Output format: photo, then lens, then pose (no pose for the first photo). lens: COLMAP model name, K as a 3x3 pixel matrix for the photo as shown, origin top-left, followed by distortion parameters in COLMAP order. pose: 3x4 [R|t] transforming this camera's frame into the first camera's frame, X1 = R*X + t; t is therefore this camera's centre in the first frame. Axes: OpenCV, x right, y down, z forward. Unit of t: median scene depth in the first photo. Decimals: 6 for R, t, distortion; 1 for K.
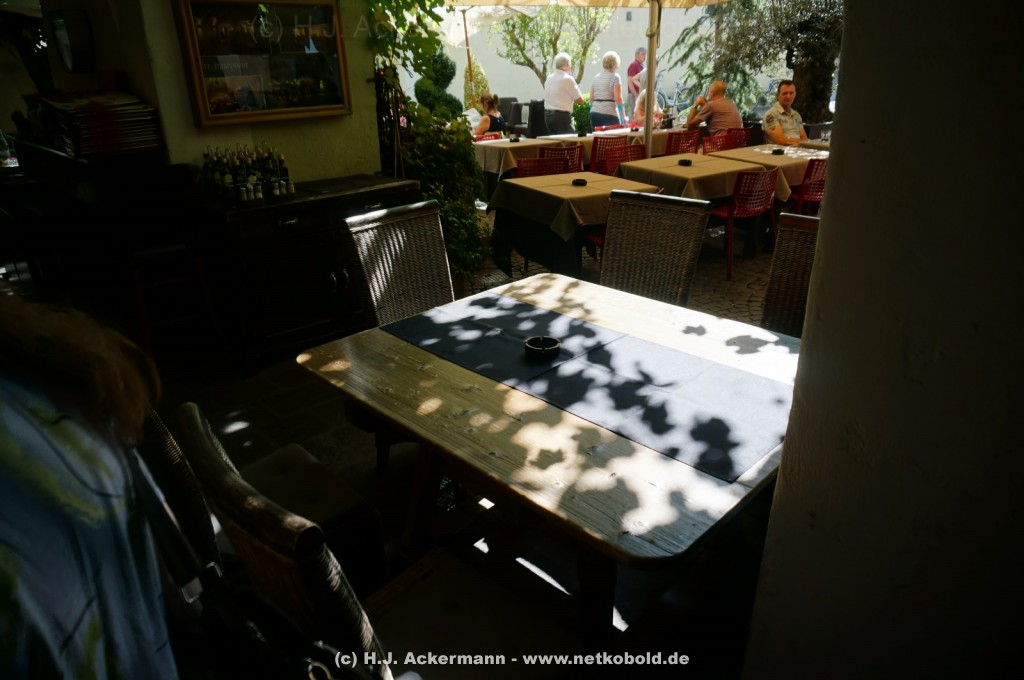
lens RADIAL K [[687.1, 0, 510.6], [0, 687.1, 336.9], [0, 0, 1]] dist [-0.048575, 0.028048]
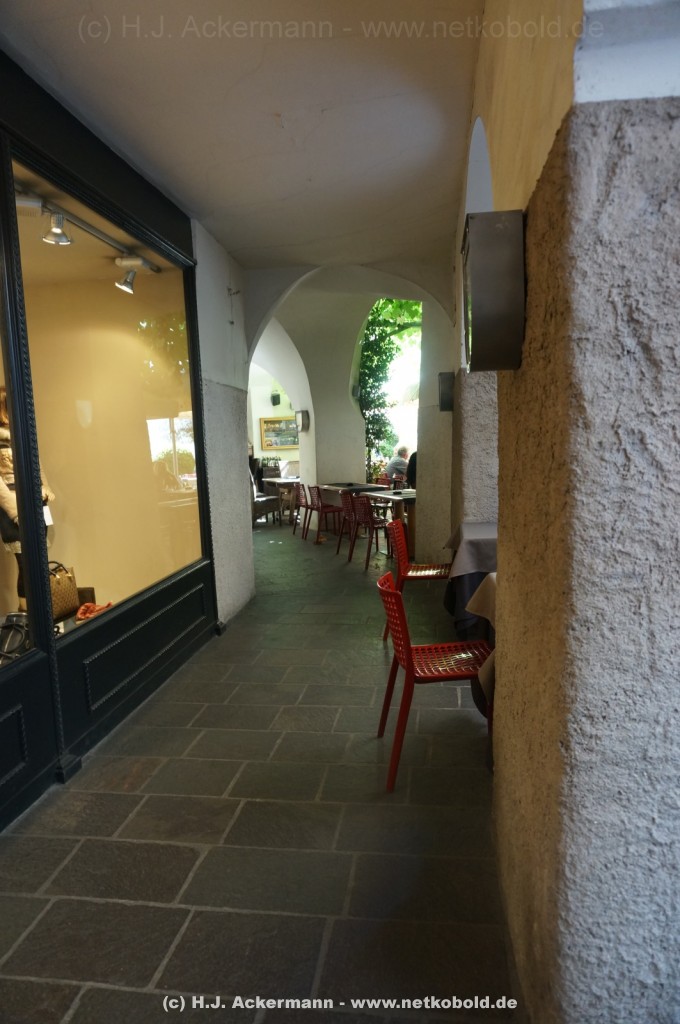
lens RADIAL K [[687.1, 0, 339.1], [0, 687.1, 516.5], [0, 0, 1]] dist [-0.048575, 0.028048]
pose [[0.924408, 0.018823, -0.380941, 2.192130], [-0.121424, 0.961339, -0.247152, 1.475533], [0.361561, 0.274725, 0.890955, -3.392233]]
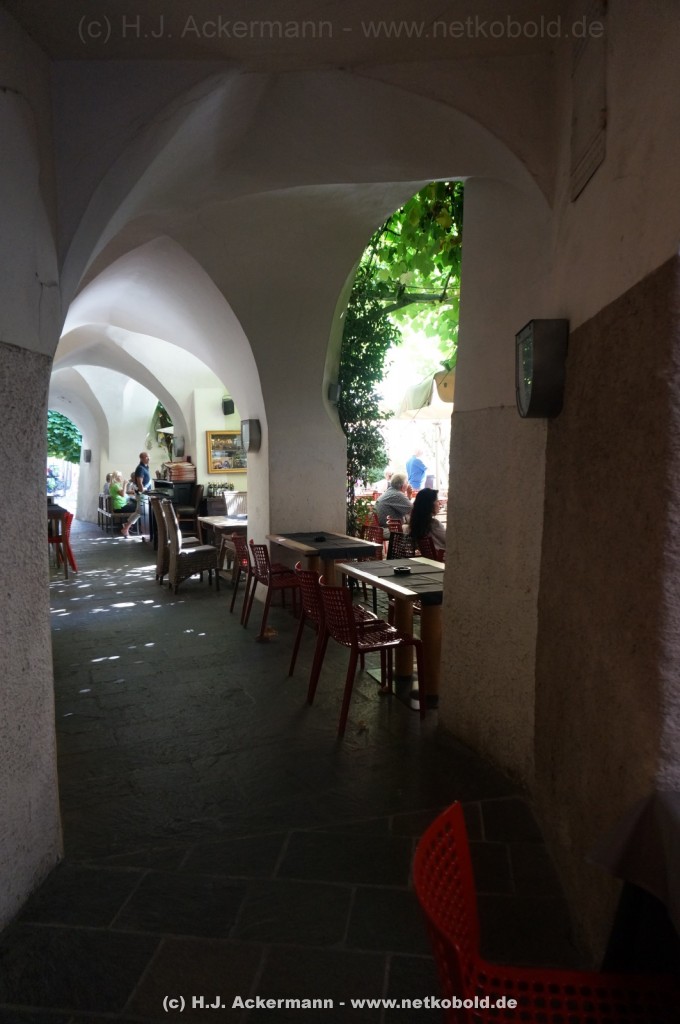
lens RADIAL K [[687.1, 0, 343.6], [0, 687.1, 507.6], [0, 0, 1]] dist [-0.048575, 0.028048]
pose [[0.935339, 0.024102, -0.352930, 1.669247], [-0.132641, 0.948784, -0.286733, 0.882896], [0.327943, 0.315006, 0.890632, -2.054263]]
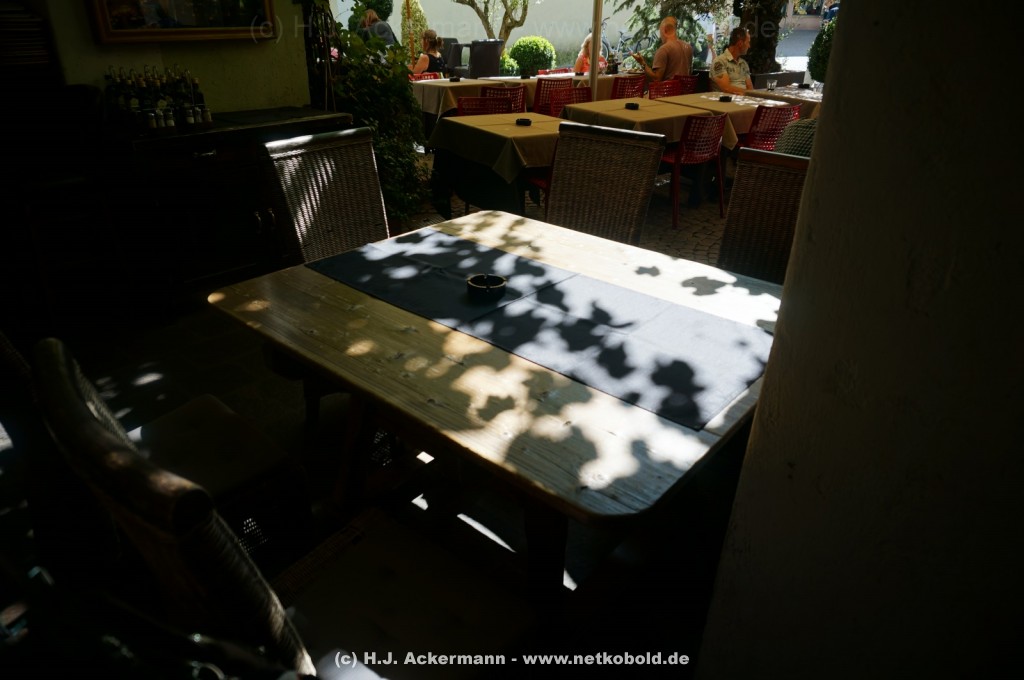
lens RADIAL K [[687.1, 0, 510.7], [0, 687.1, 339.2], [0, 0, 1]] dist [-0.048575, 0.028048]
pose [[0.996120, -0.000887, 0.087996, -0.001469], [-0.005178, 0.997626, 0.068669, 0.018685], [-0.087848, -0.068858, 0.993751, 0.075620]]
